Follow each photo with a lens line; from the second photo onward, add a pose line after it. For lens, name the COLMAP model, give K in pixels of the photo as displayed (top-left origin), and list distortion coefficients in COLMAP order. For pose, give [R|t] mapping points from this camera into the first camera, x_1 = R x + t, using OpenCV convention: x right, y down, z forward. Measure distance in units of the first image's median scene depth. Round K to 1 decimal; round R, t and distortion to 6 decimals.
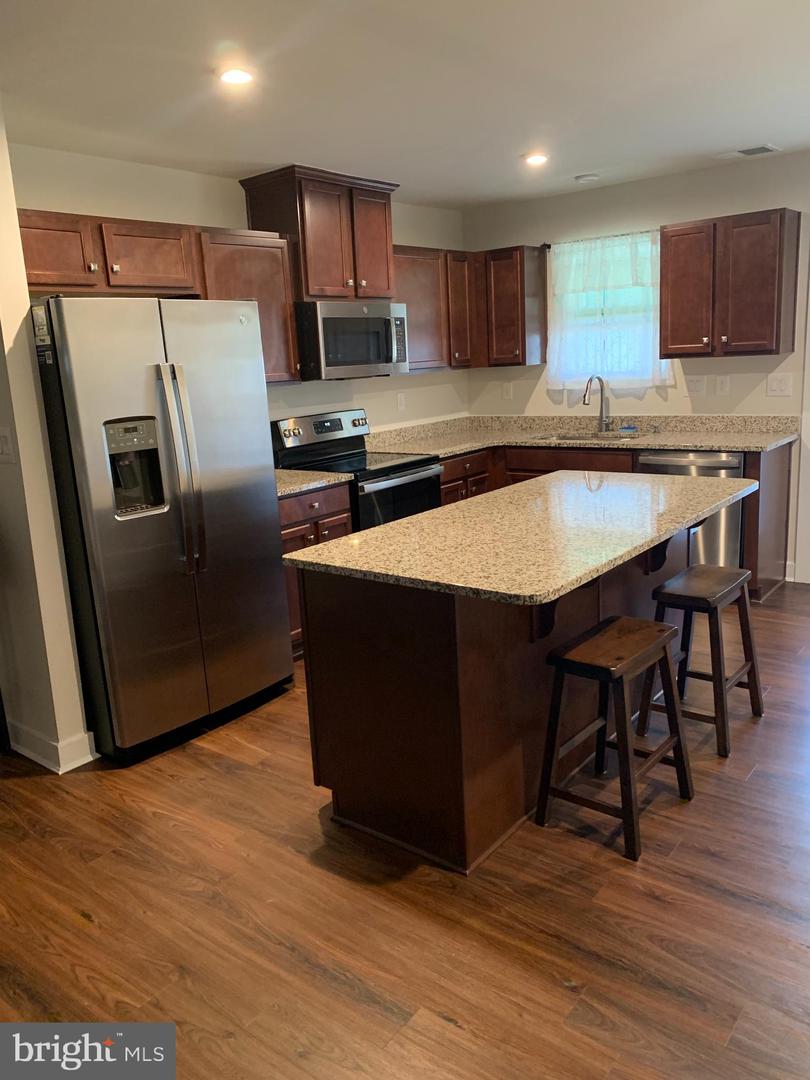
lens RADIAL K [[829.0, 0, 403.4], [0, 829.0, 539.2], [0, 0, 1]] dist [0.027639, -0.028738]
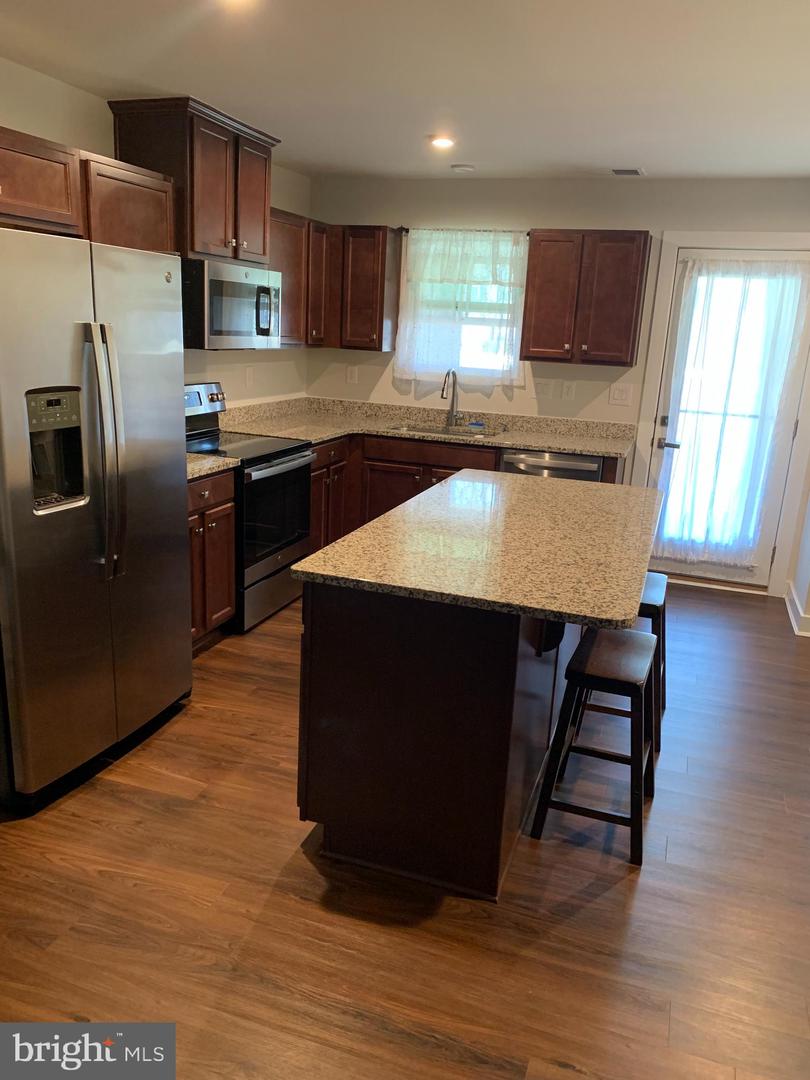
lens RADIAL K [[829.0, 0, 407.0], [0, 829.0, 550.2], [0, 0, 1]] dist [0.027639, -0.028738]
pose [[0.934817, 0.011315, 0.354949, -0.217254], [-0.027930, 0.998739, 0.041722, -0.024020], [-0.354029, -0.048916, 0.933954, 0.092104]]
